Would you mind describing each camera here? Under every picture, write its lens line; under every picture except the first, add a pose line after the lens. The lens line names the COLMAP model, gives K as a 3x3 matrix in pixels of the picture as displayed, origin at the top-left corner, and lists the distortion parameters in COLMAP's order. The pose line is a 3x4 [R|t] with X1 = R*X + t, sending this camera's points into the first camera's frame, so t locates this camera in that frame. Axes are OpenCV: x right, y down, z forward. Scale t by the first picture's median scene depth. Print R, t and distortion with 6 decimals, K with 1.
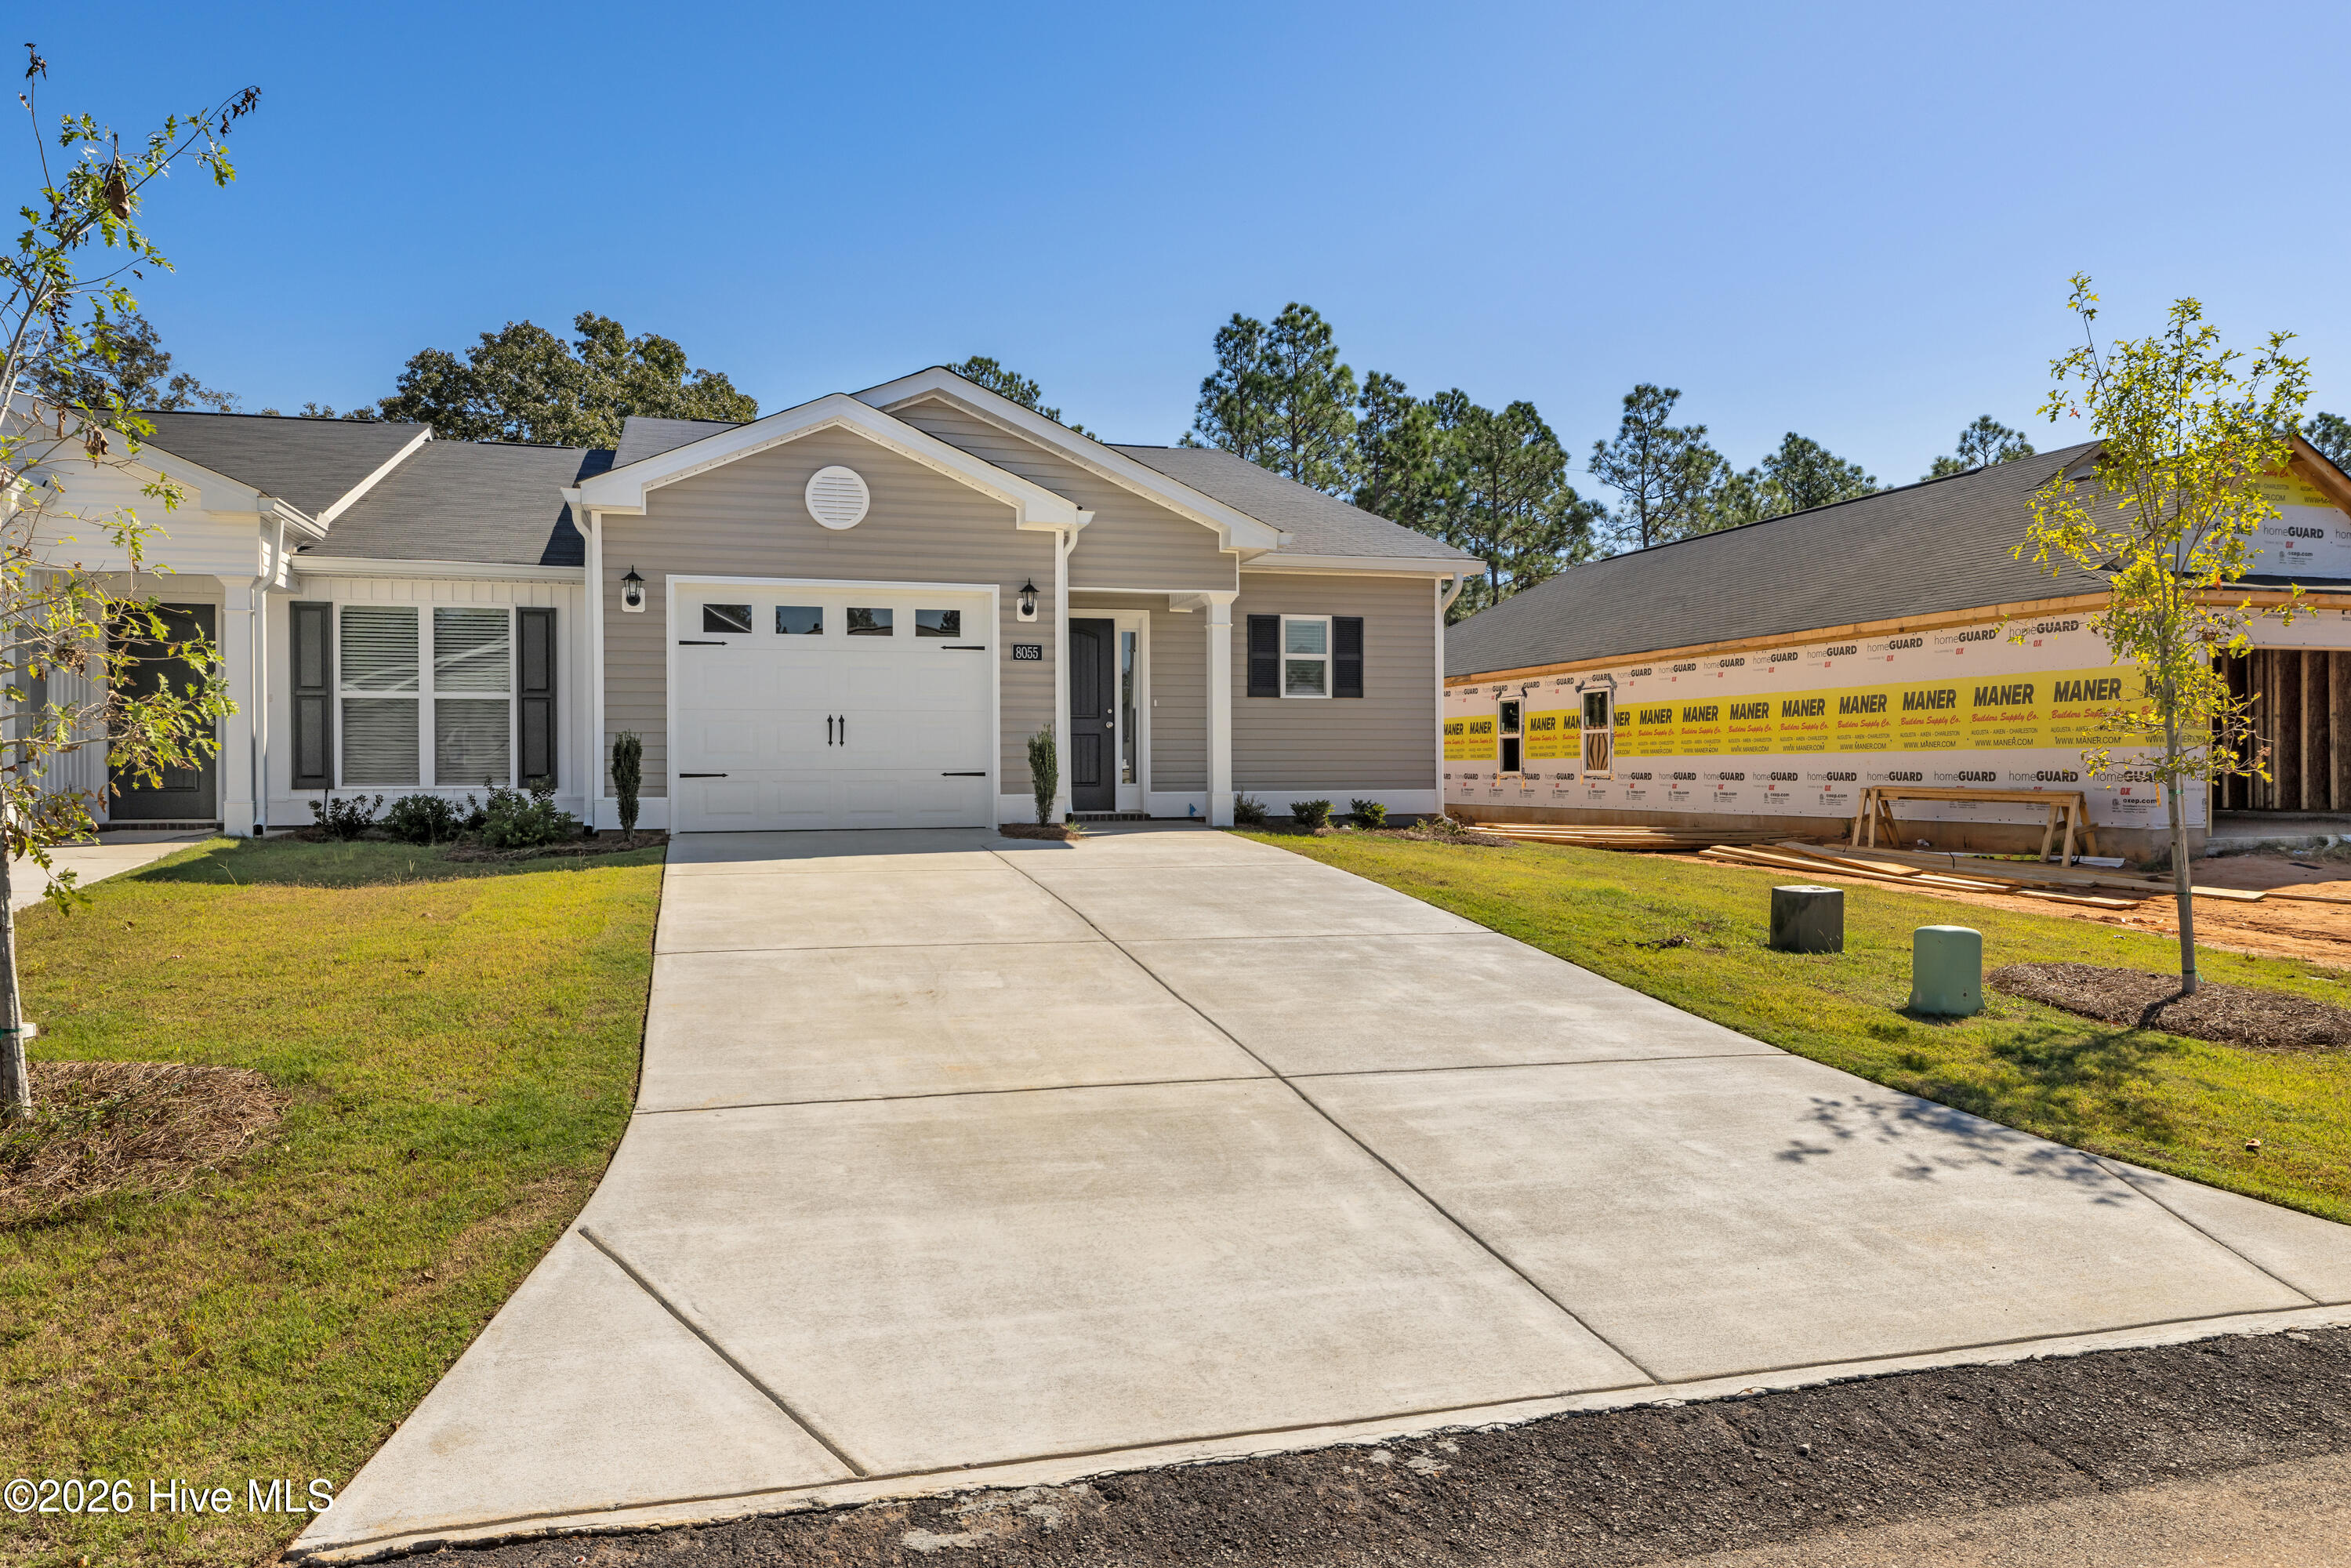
lens RADIAL K [[1619.5, 0, 1175.5], [0, 1619.5, 784.0], [0, 0, 1]] dist [0.019313, -0.030382]
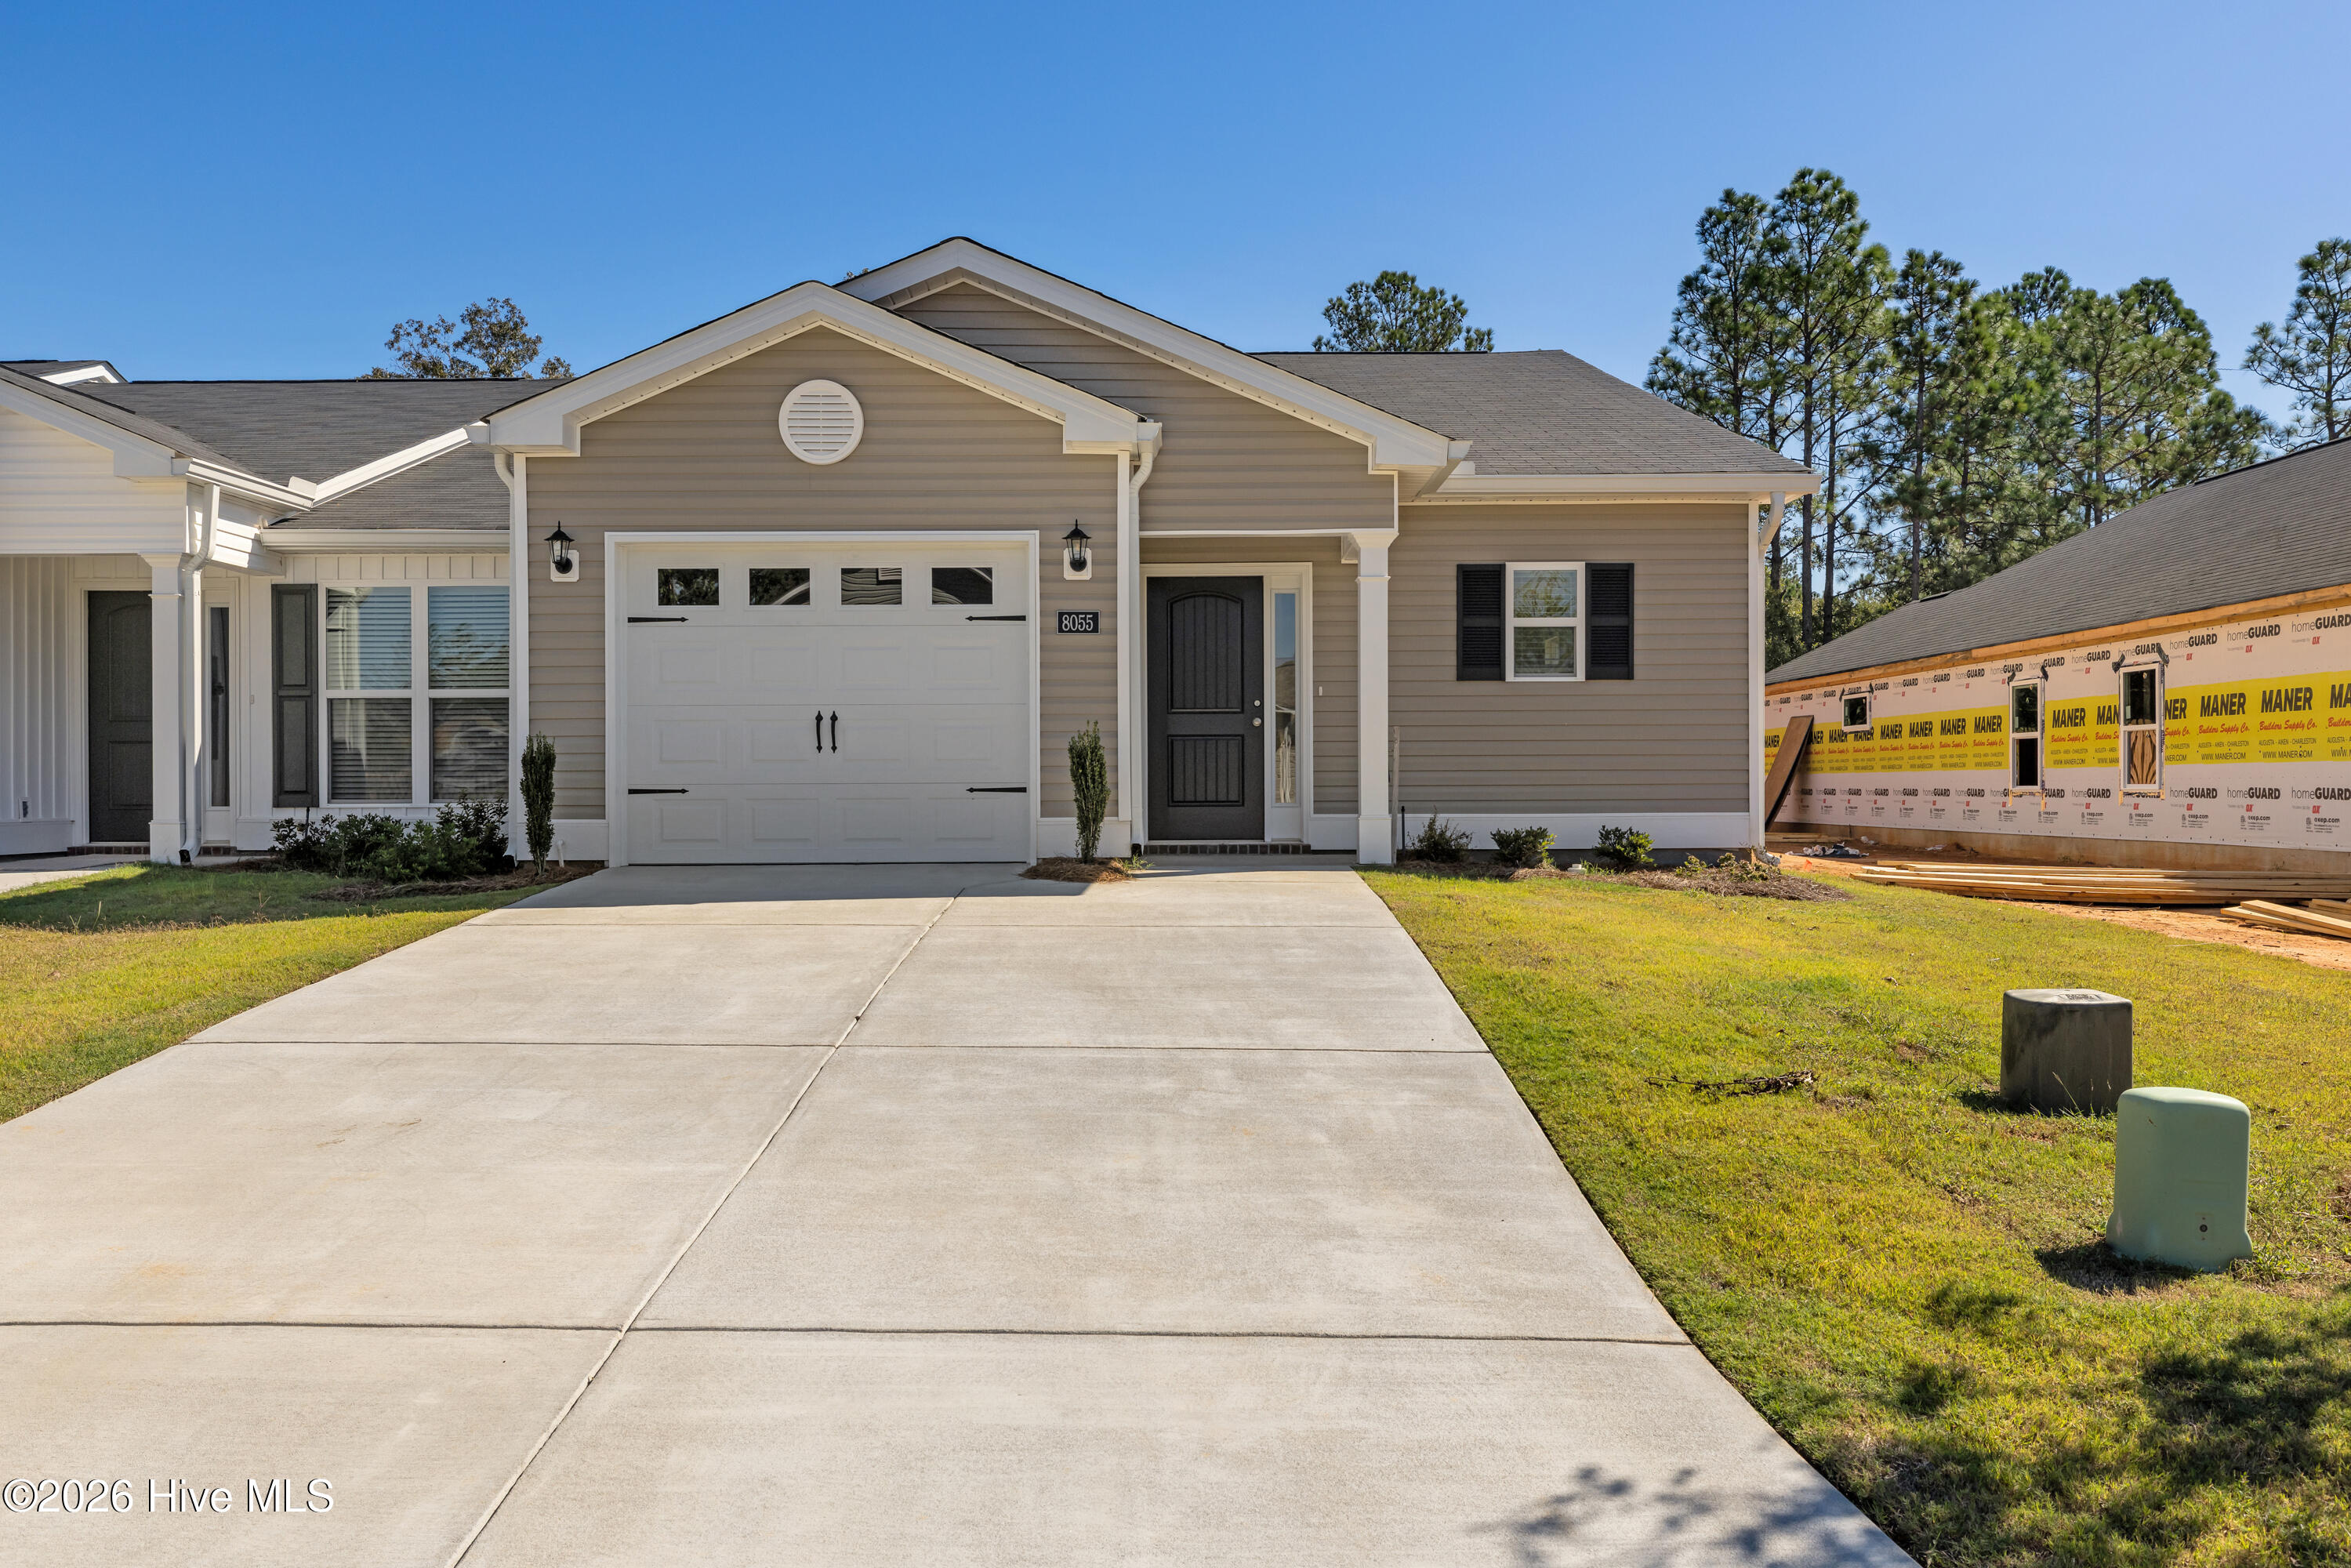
lens RADIAL K [[1928.1, 0, 1166.3], [0, 1928.1, 794.5], [0, 0, 1]] dist [0.007102, -0.025079]
pose [[0.955631, 0.001897, -0.294560, 0.174154], [-0.002715, 0.999994, -0.002367, -0.001849], [0.294553, 0.003062, 0.955630, 0.161817]]
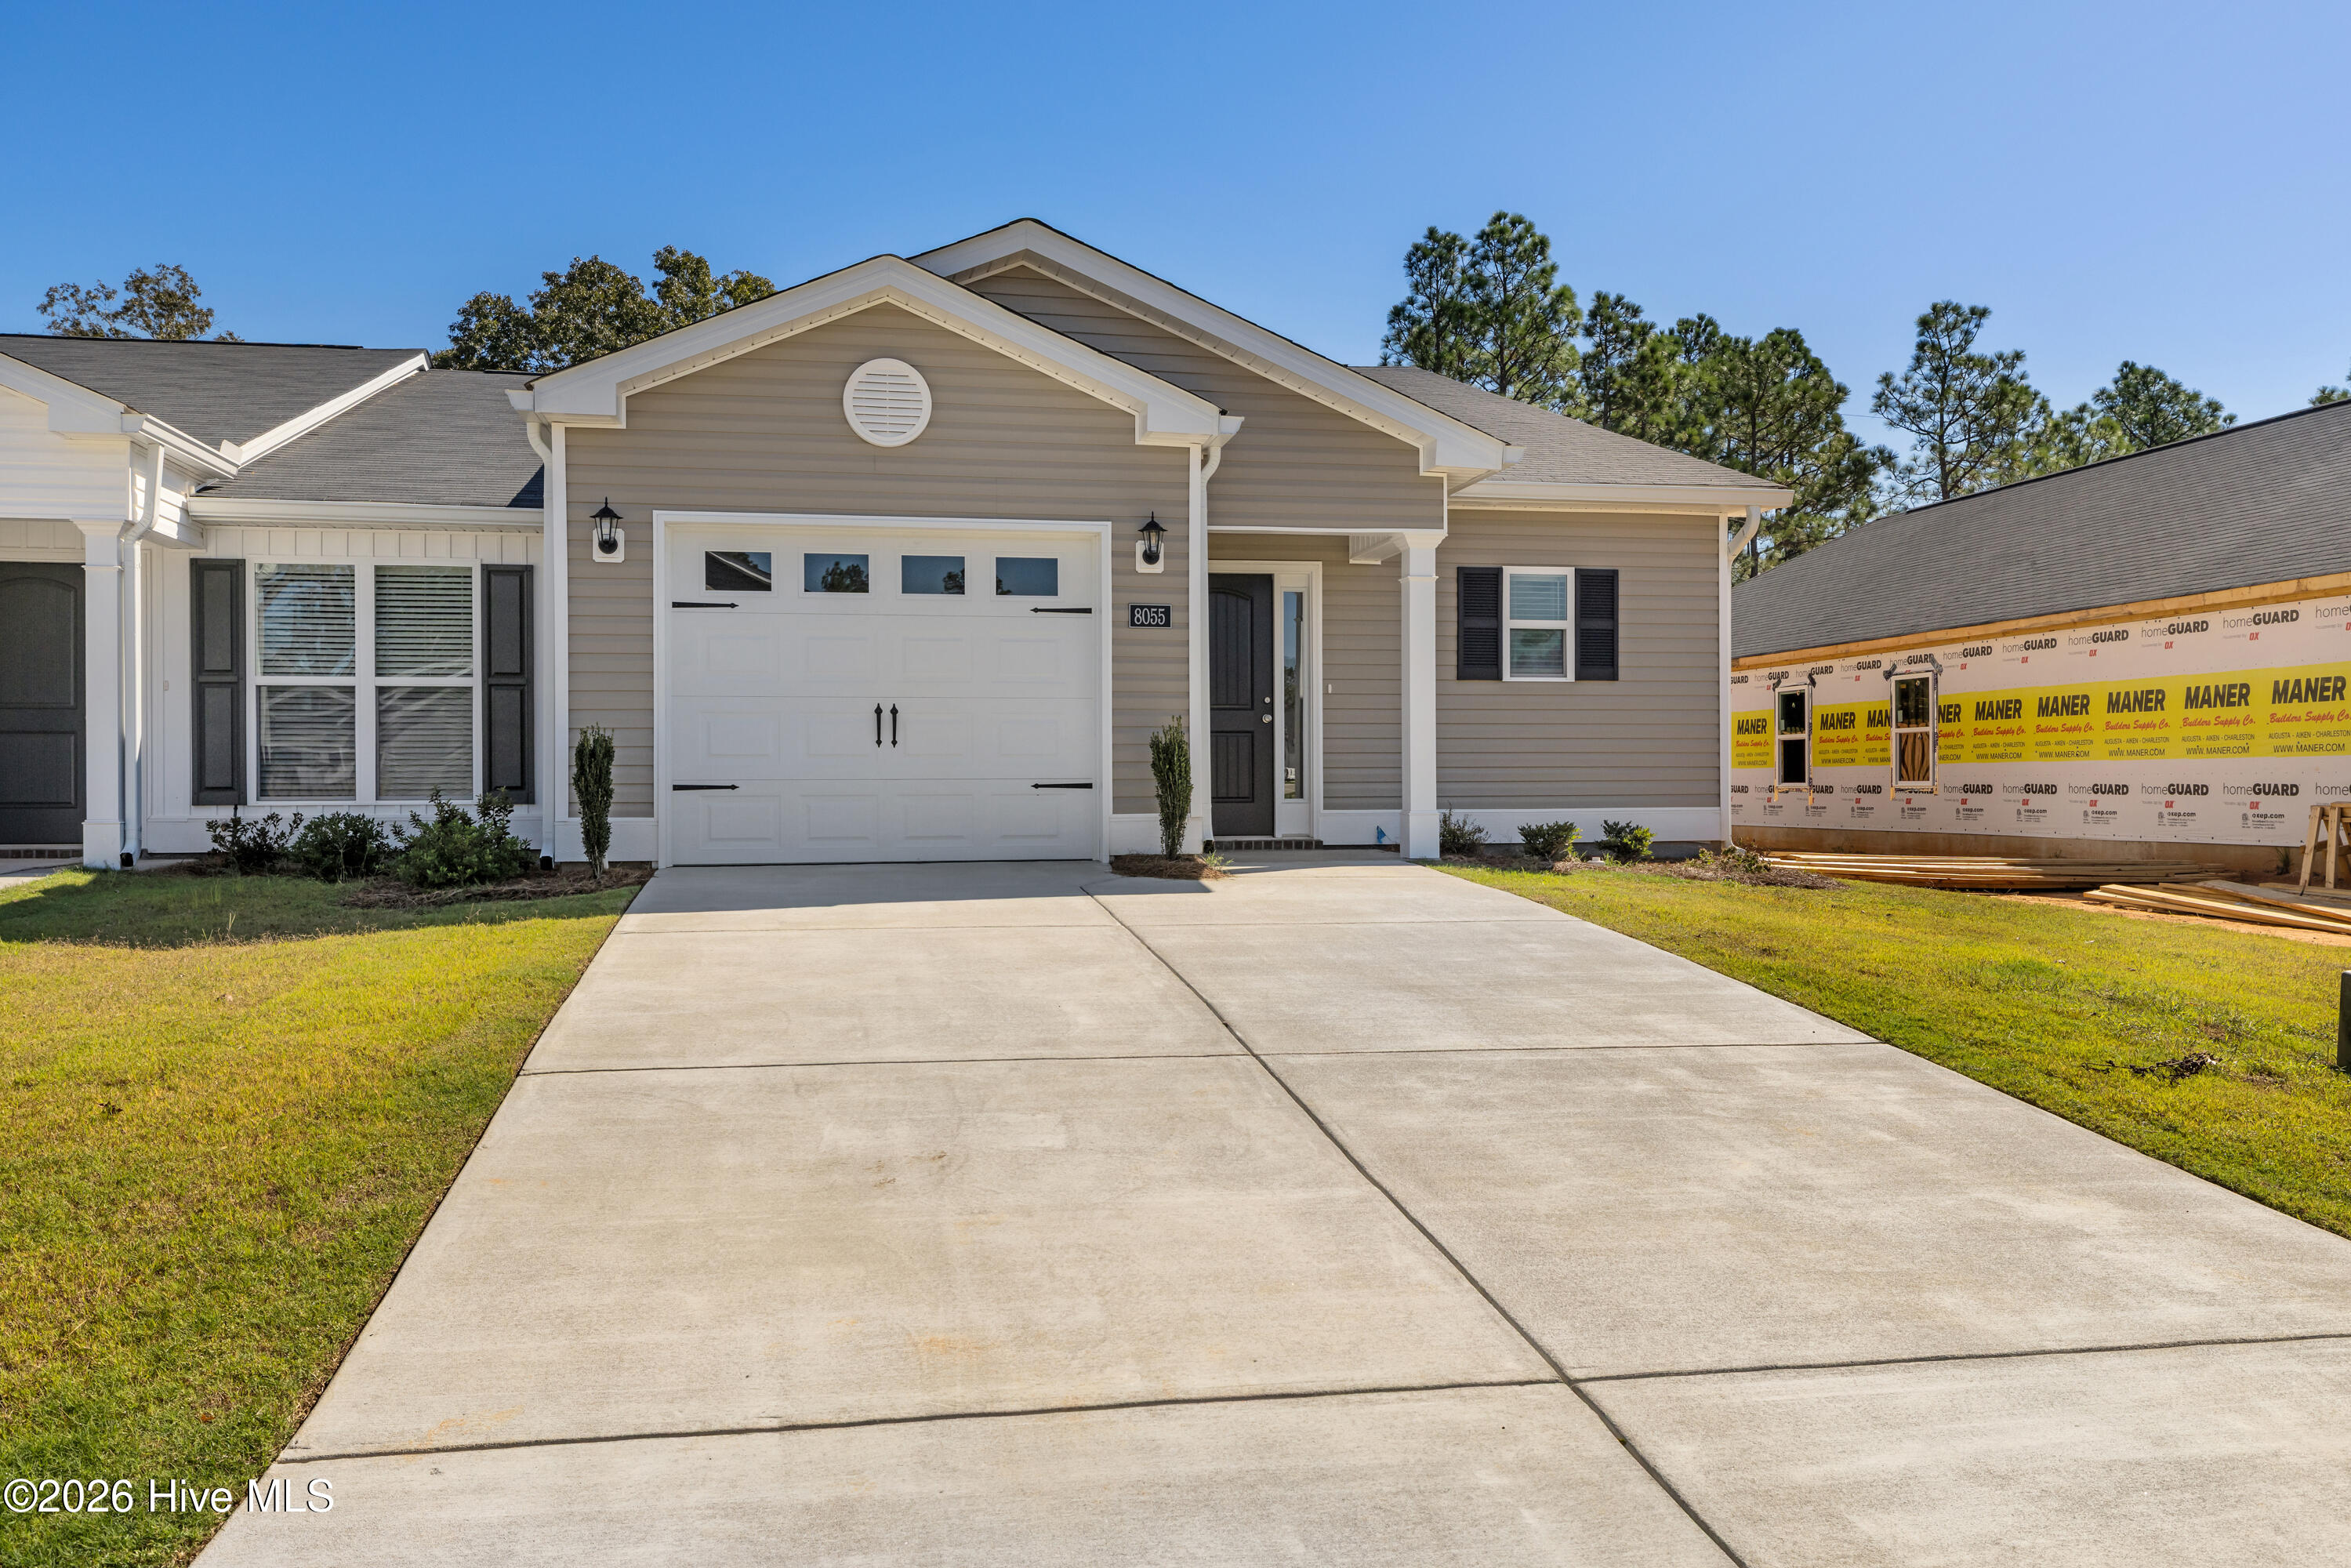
lens RADIAL K [[1855.1, 0, 1174.1], [0, 1855.1, 791.0], [0, 0, 1]] dist [0.023765, -0.053220]
pose [[0.995207, 0.000726, -0.097789, -0.000643], [-0.001069, 0.999993, -0.003455, -0.000826], [0.097786, 0.003543, 0.995201, 0.159883]]
